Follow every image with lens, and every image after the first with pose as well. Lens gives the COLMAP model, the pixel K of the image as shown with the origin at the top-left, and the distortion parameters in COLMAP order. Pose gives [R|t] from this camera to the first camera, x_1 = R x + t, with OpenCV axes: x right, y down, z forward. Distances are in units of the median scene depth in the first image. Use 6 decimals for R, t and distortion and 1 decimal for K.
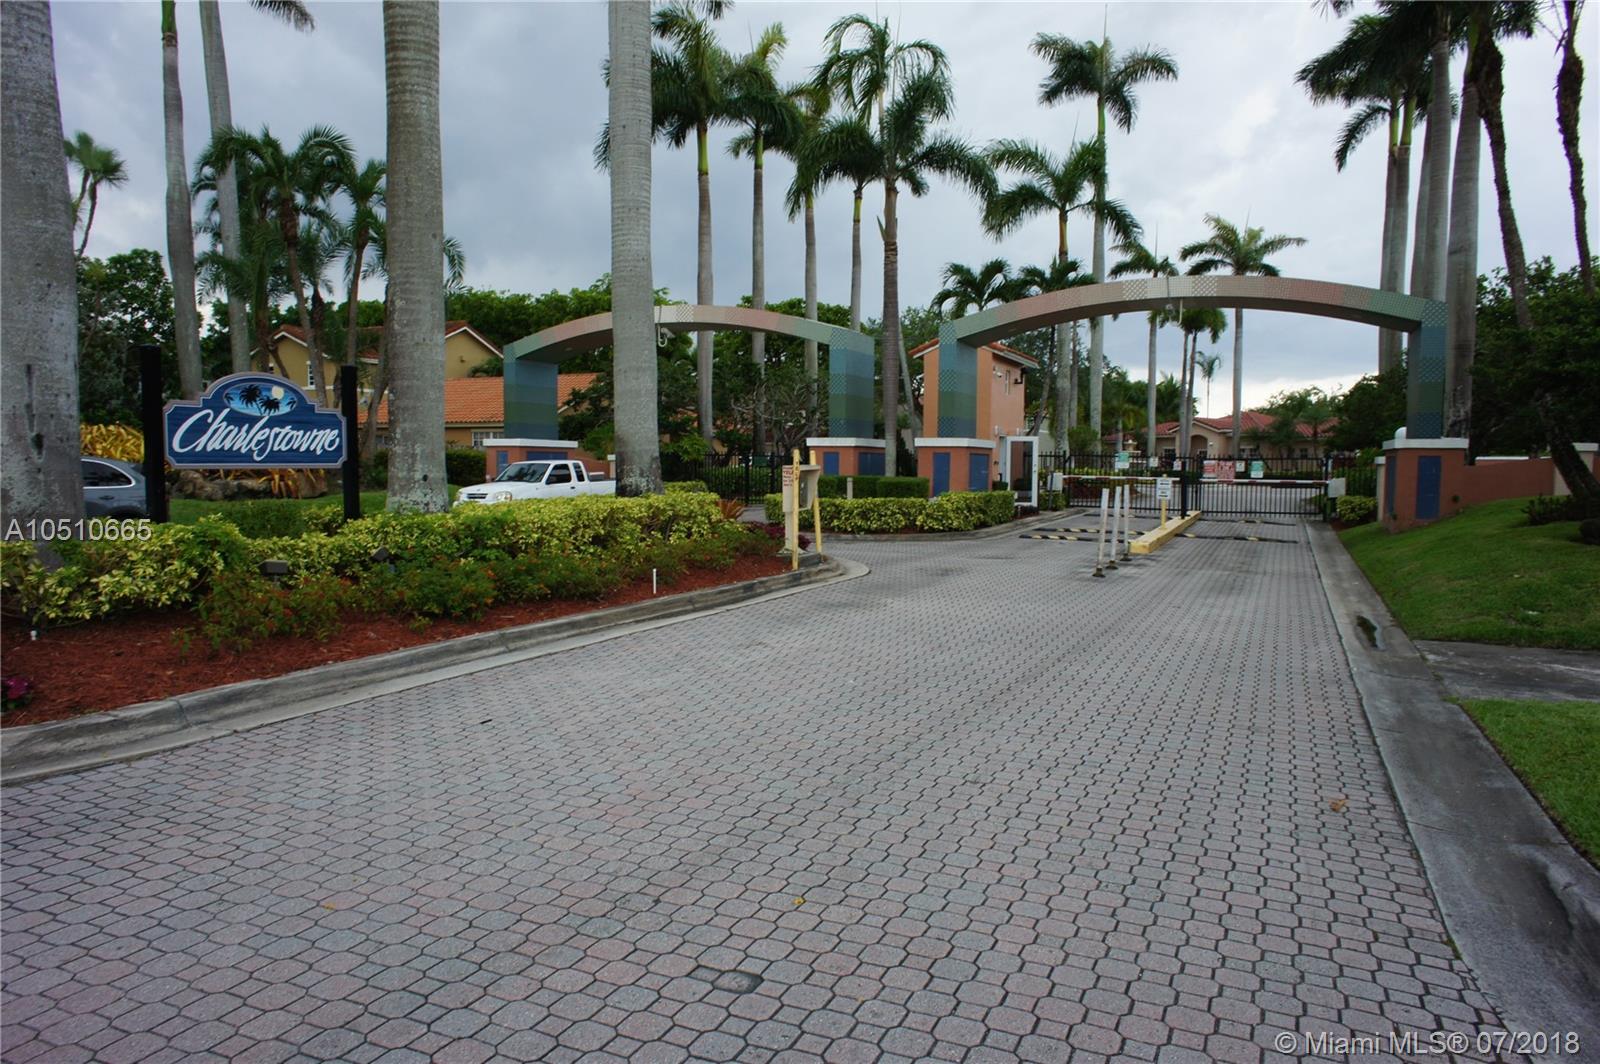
lens RADIAL K [[1133.4, 0, 800.0], [0, 1133.4, 532.0], [0, 0, 1]] dist [-0.062638, 0.102924]
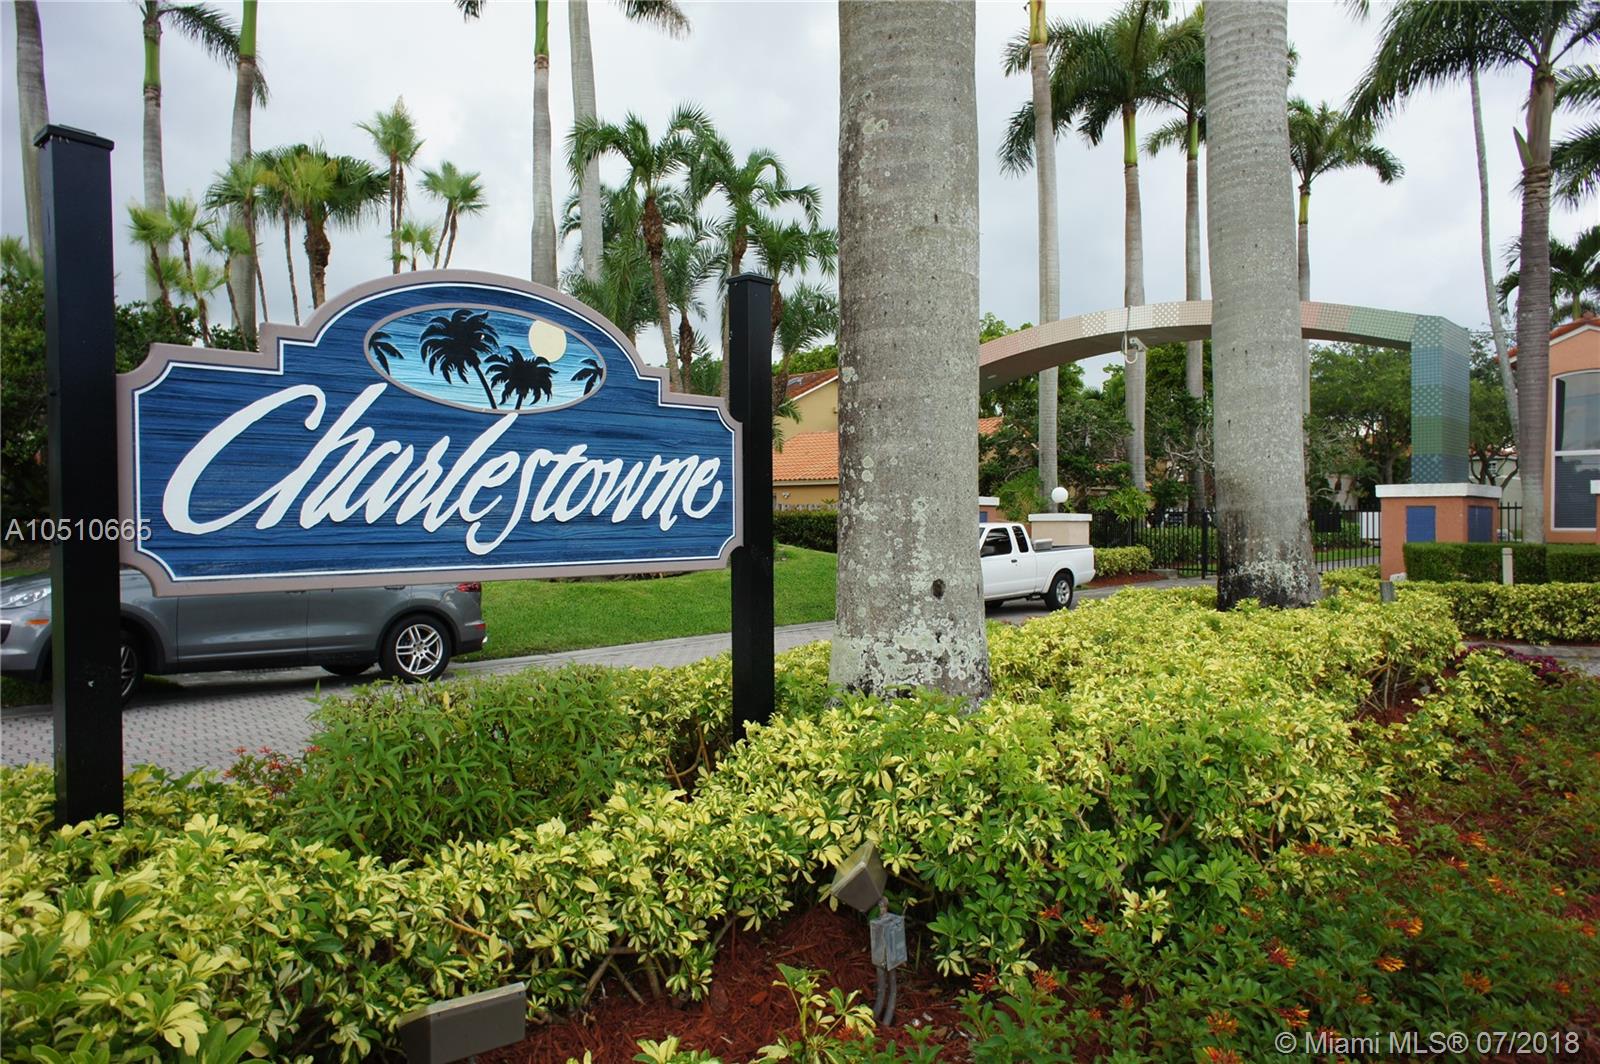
lens RADIAL K [[1133.4, 0, 800.0], [0, 1133.4, 532.0], [0, 0, 1]] dist [-0.062638, 0.102924]
pose [[0.953475, -0.008422, -0.301353, -0.280246], [-0.006954, 0.998729, -0.049915, -0.050549], [0.301391, 0.049688, 0.952205, 0.671532]]
